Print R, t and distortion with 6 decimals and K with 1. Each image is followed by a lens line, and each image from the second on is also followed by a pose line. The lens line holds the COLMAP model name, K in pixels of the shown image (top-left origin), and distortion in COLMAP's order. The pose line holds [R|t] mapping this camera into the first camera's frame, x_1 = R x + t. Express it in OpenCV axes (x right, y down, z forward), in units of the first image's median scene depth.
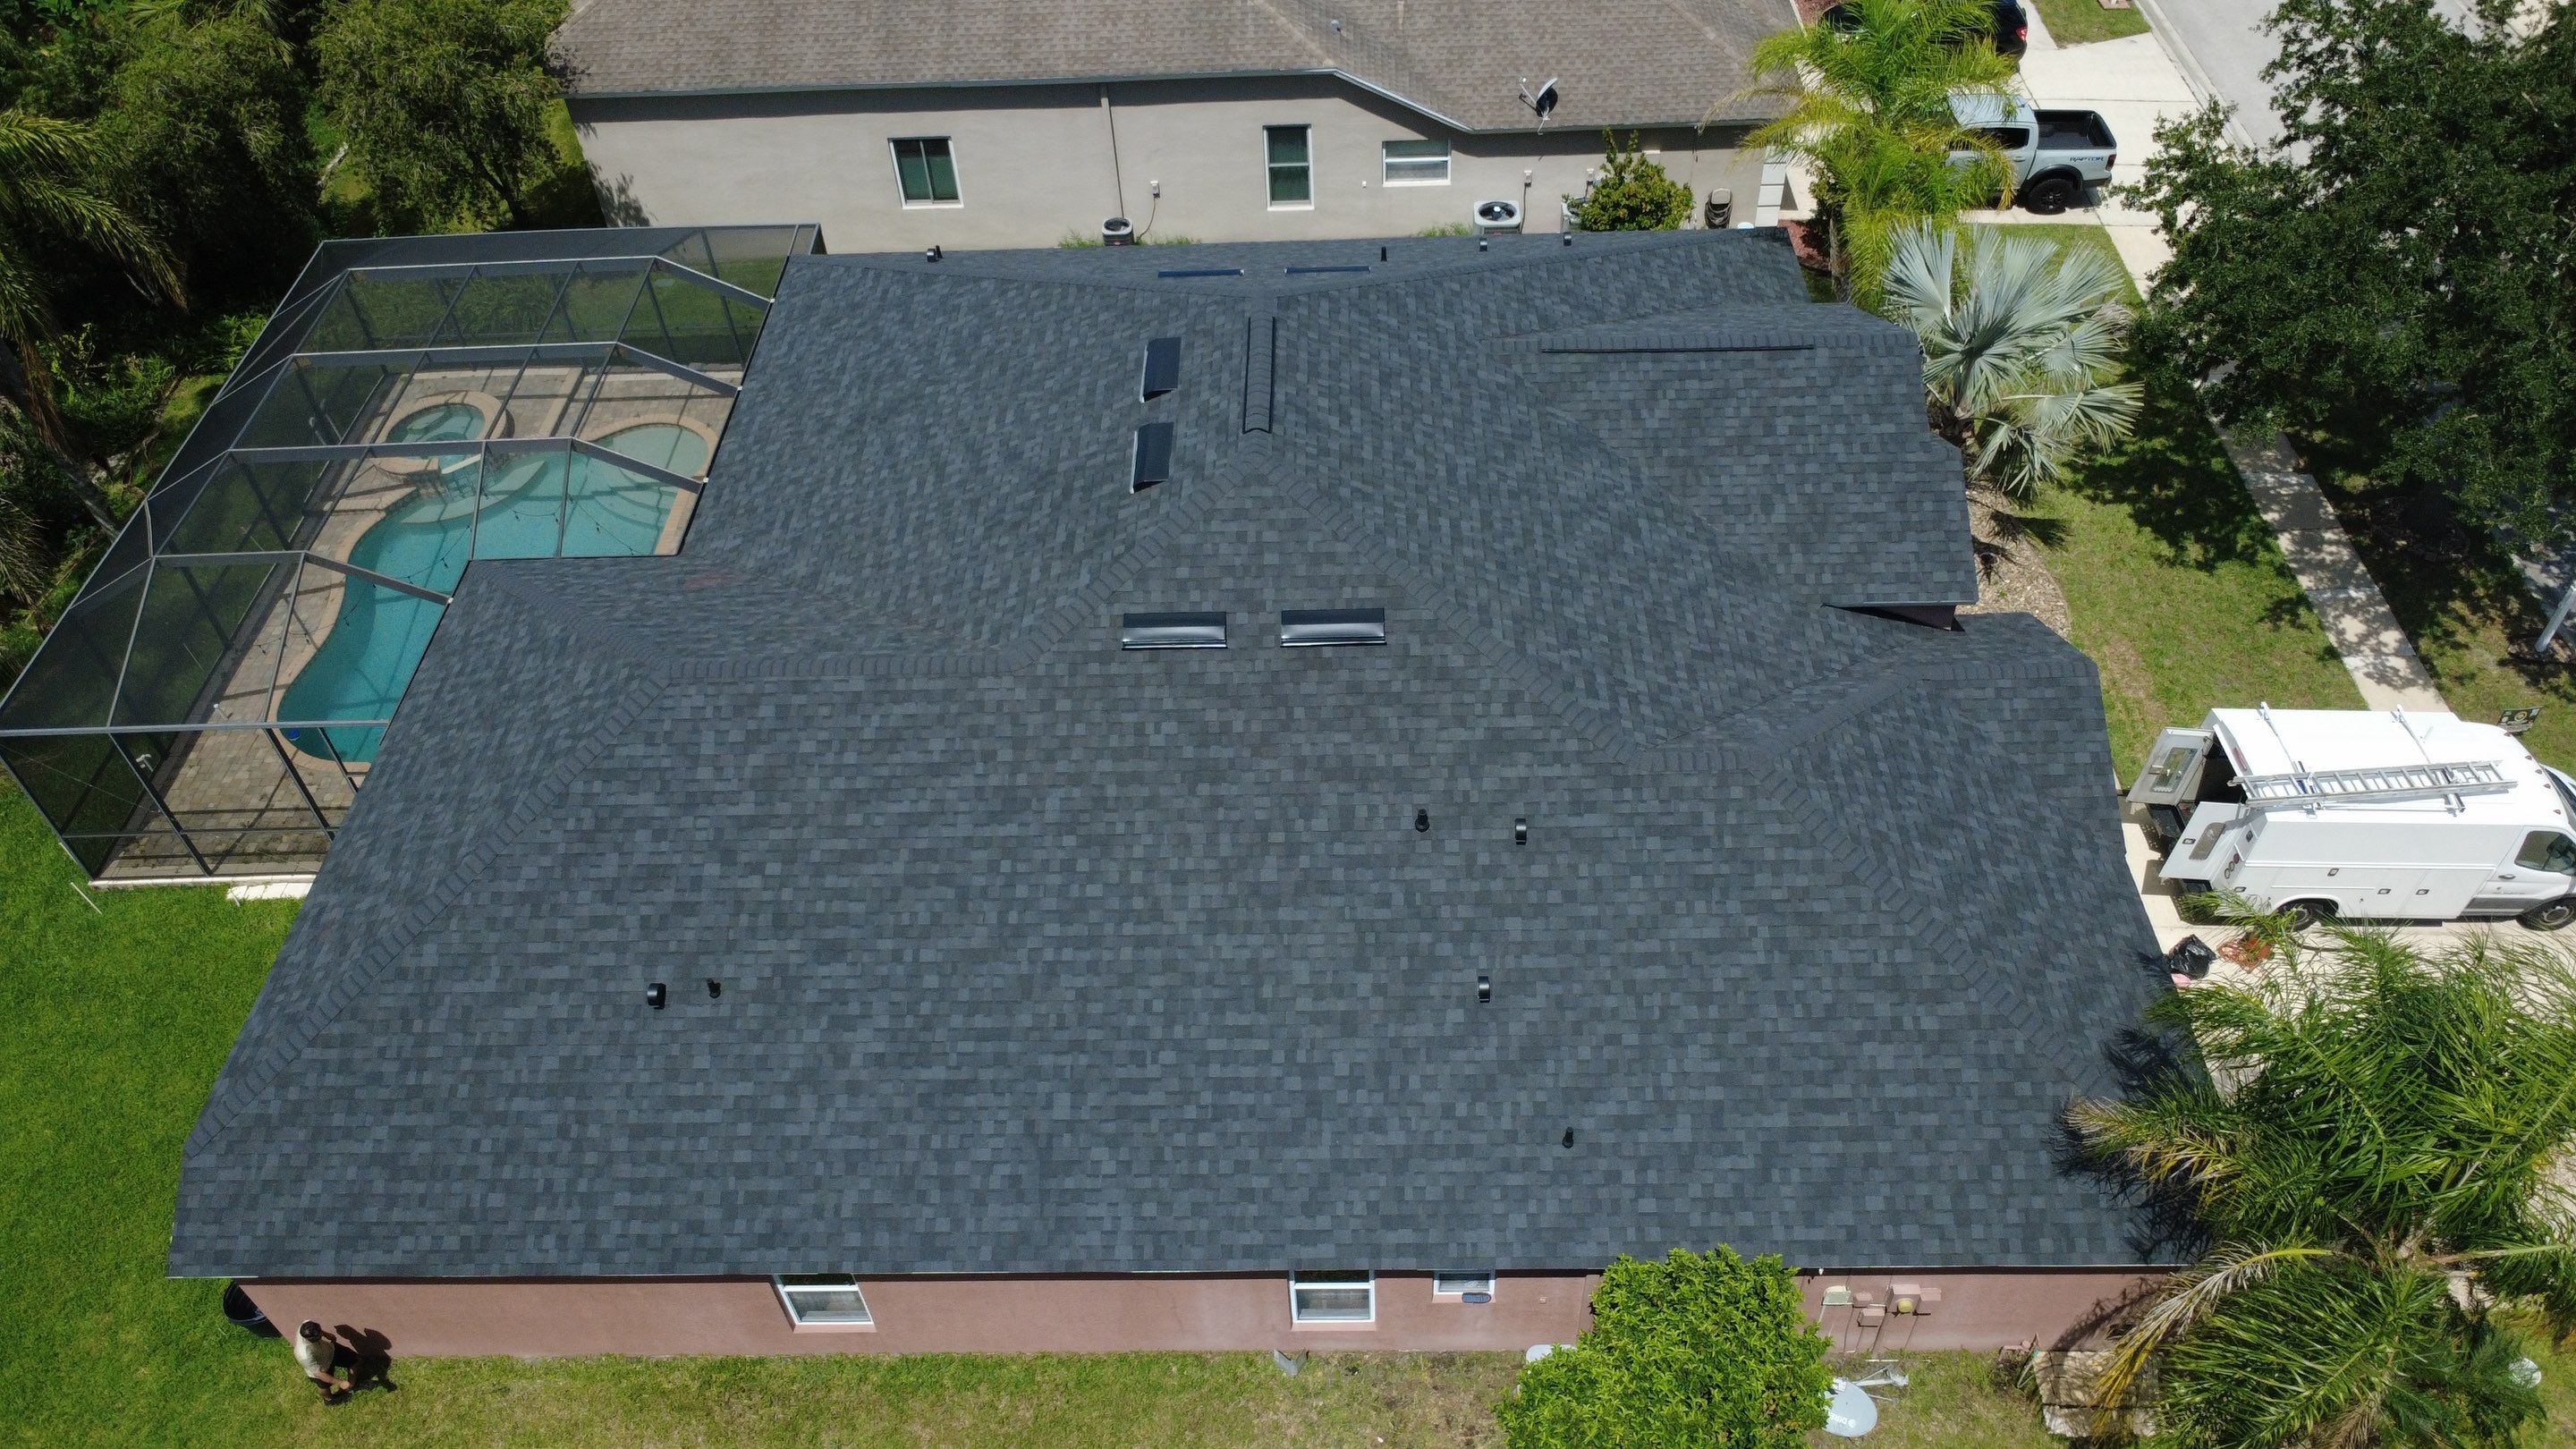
lens RADIAL K [[1875.4, 0, 1281.7], [0, 1875.4, 721.6], [0, 0, 1]] dist [-0.005138, 0.009317]
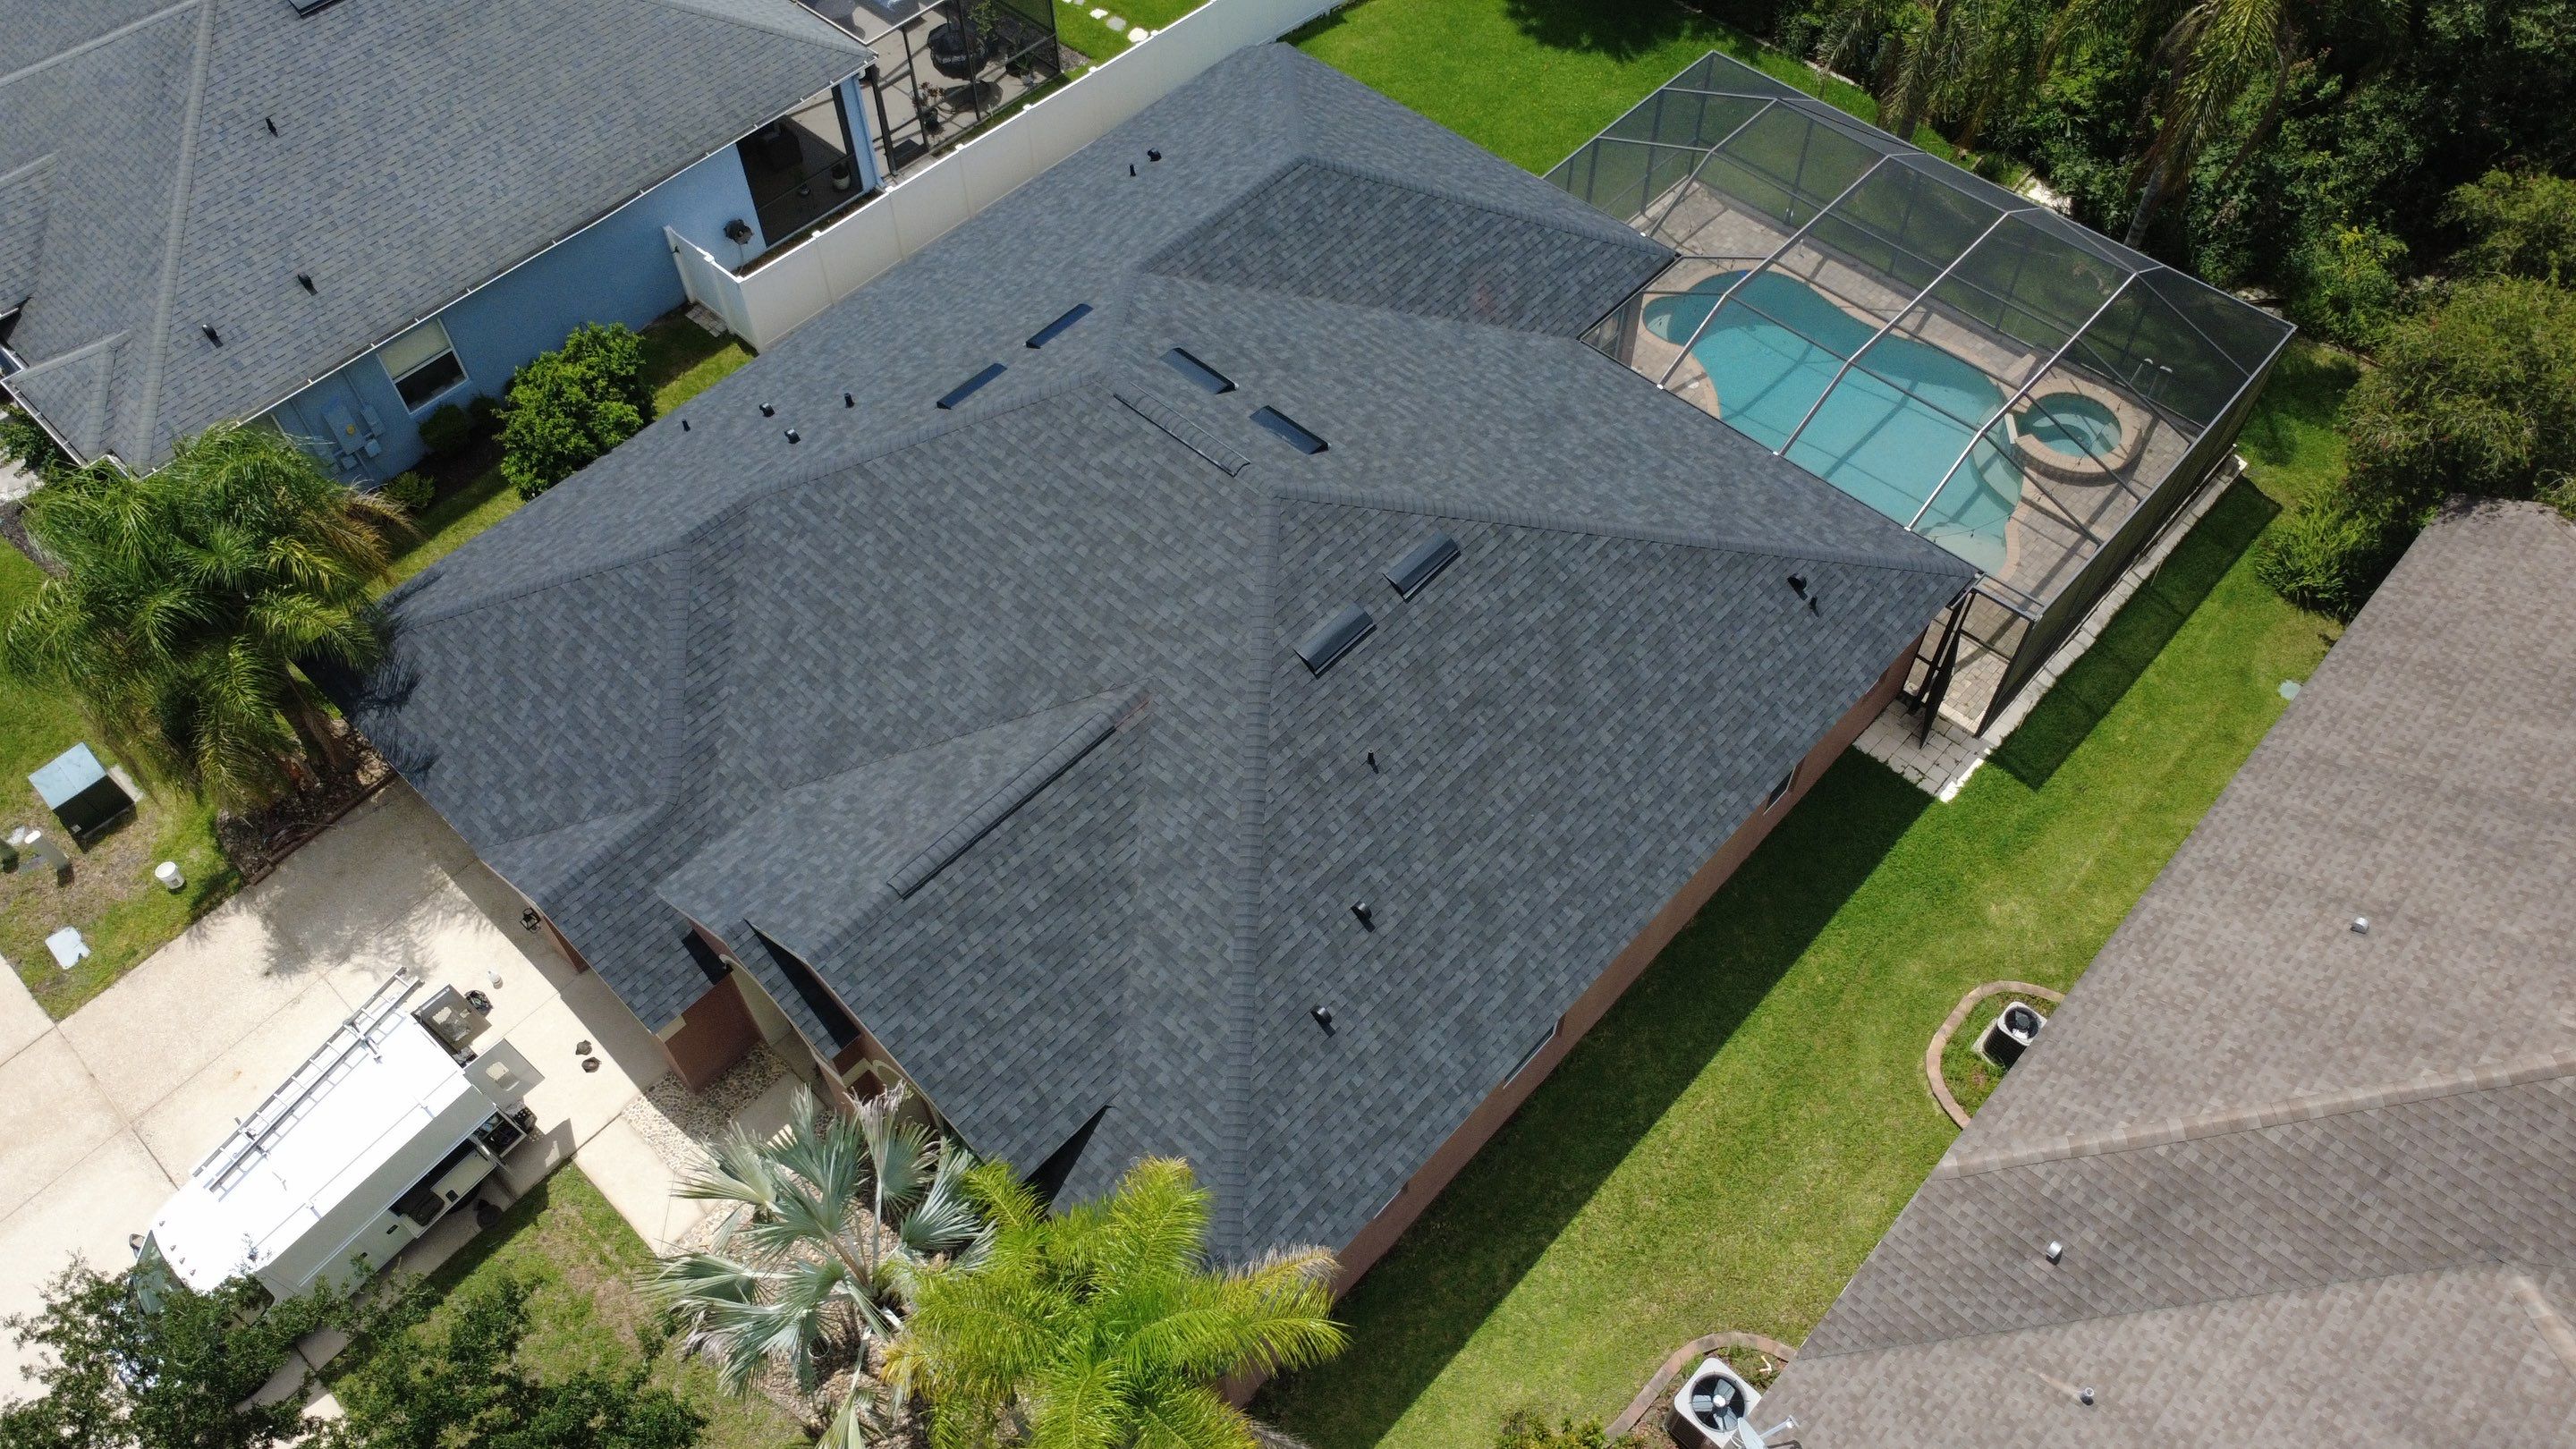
lens RADIAL K [[1875.4, 0, 1282.8], [0, 1875.4, 723.8], [0, 0, 1]] dist [-0.005138, 0.009317]
pose [[-0.668896, 0.629194, -0.395844, 0.514197], [-0.496840, 0.017679, 0.867662, -1.209556], [0.552926, 0.777047, 0.300783, 0.836548]]
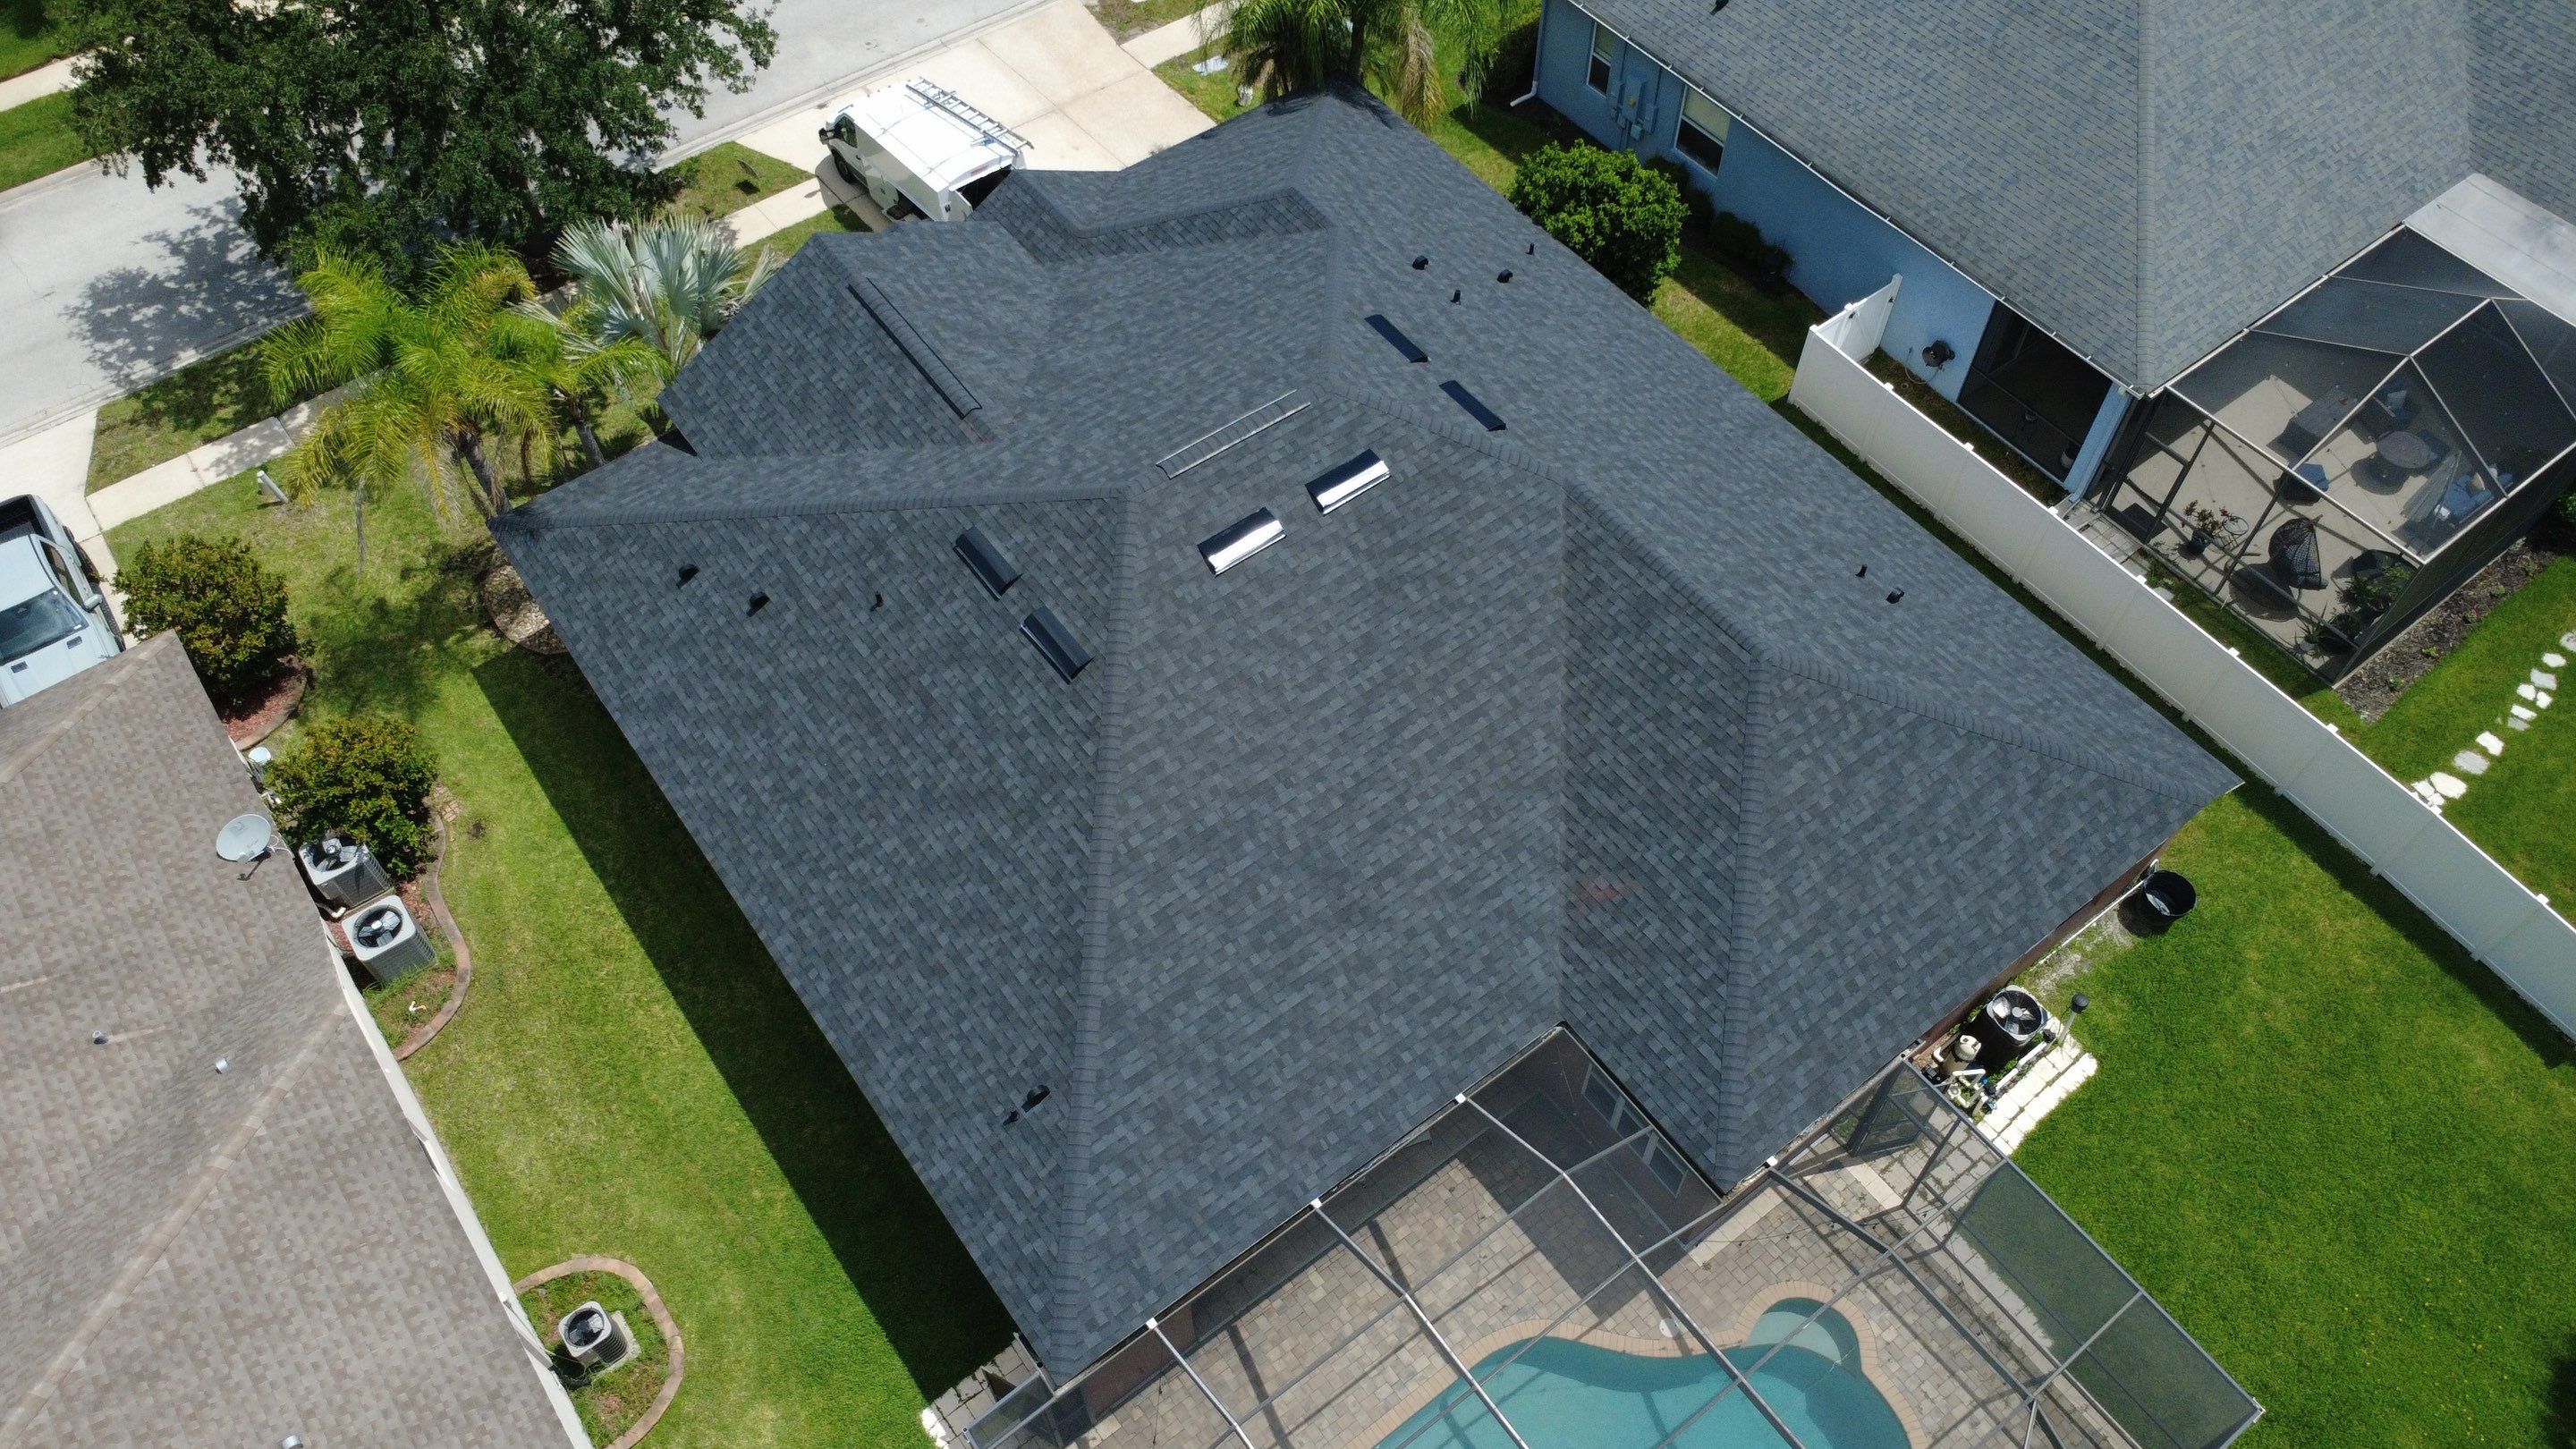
lens RADIAL K [[1875.4, 0, 1284.3], [0, 1875.4, 719.0], [0, 0, 1]] dist [-0.005138, 0.009317]
pose [[-0.611634, -0.613142, 0.499961, -0.704705], [0.585808, 0.073739, 0.807088, -1.073891], [-0.531726, 0.786524, 0.314082, 0.769073]]
